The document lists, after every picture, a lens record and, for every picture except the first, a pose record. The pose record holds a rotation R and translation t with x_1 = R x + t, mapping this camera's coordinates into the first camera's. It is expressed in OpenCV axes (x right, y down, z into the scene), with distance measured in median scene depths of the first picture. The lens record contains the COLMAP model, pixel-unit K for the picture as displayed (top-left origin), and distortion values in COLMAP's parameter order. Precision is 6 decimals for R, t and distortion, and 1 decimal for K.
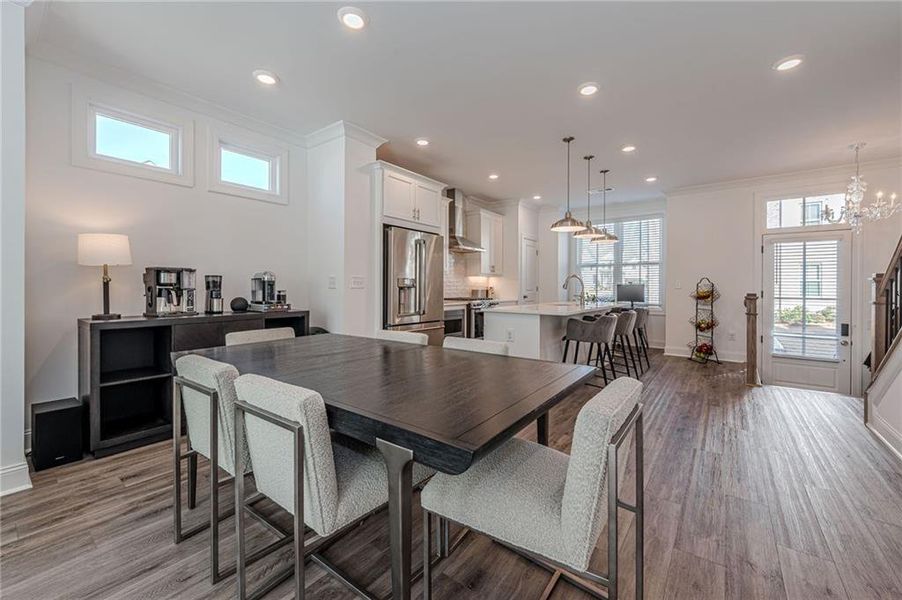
lens RADIAL K [[361.8, 0, 467.1], [0, 361.8, 287.8], [0, 0, 1]] dist [-0.002243, 0.000682]
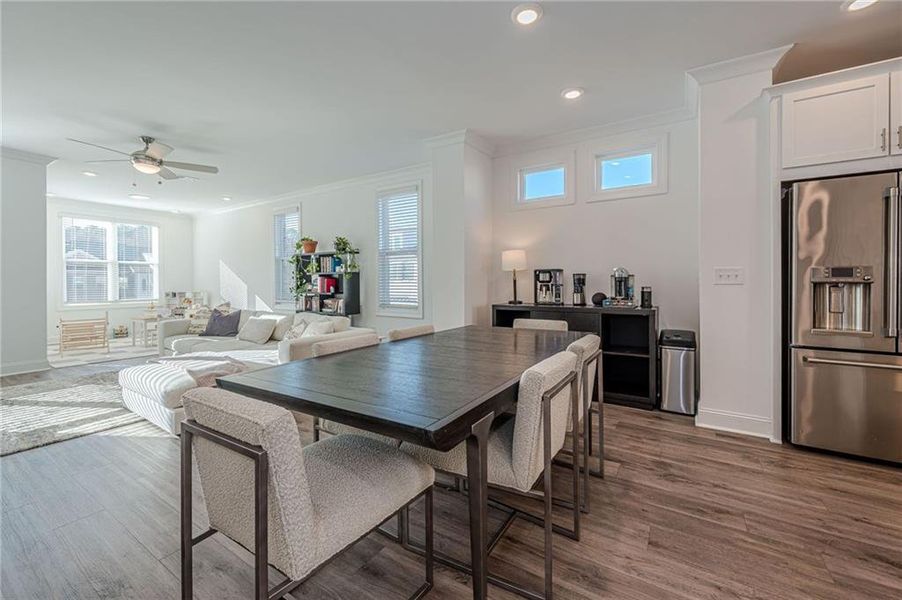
lens RADIAL K [[361.8, 0, 460.4], [0, 361.8, 284.5], [0, 0, 1]] dist [-0.002243, 0.000682]
pose [[0.071352, 0.001732, -0.997450, 0.356419], [0.002320, 0.999995, 0.001903, -0.001016], [0.997449, -0.002450, 0.071347, 0.396048]]
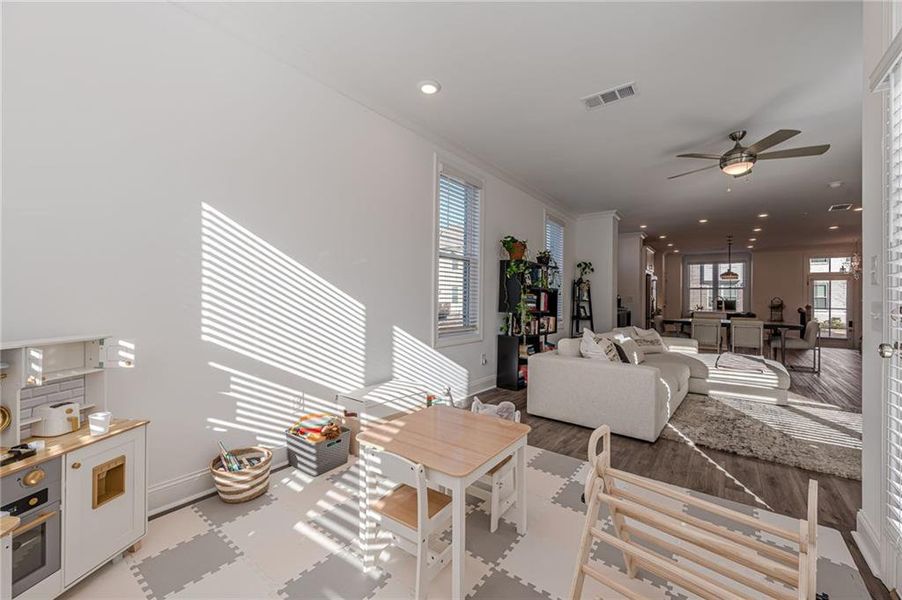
lens RADIAL K [[361.8, 0, 449.2], [0, 361.8, 298.7], [0, 0, 1]] dist [-0.002243, 0.000682]
pose [[0.999384, 0.009558, -0.033771, -1.450683], [-0.009621, 0.999952, -0.001709, -0.000263], [0.033753, 0.002033, 0.999428, -1.402974]]
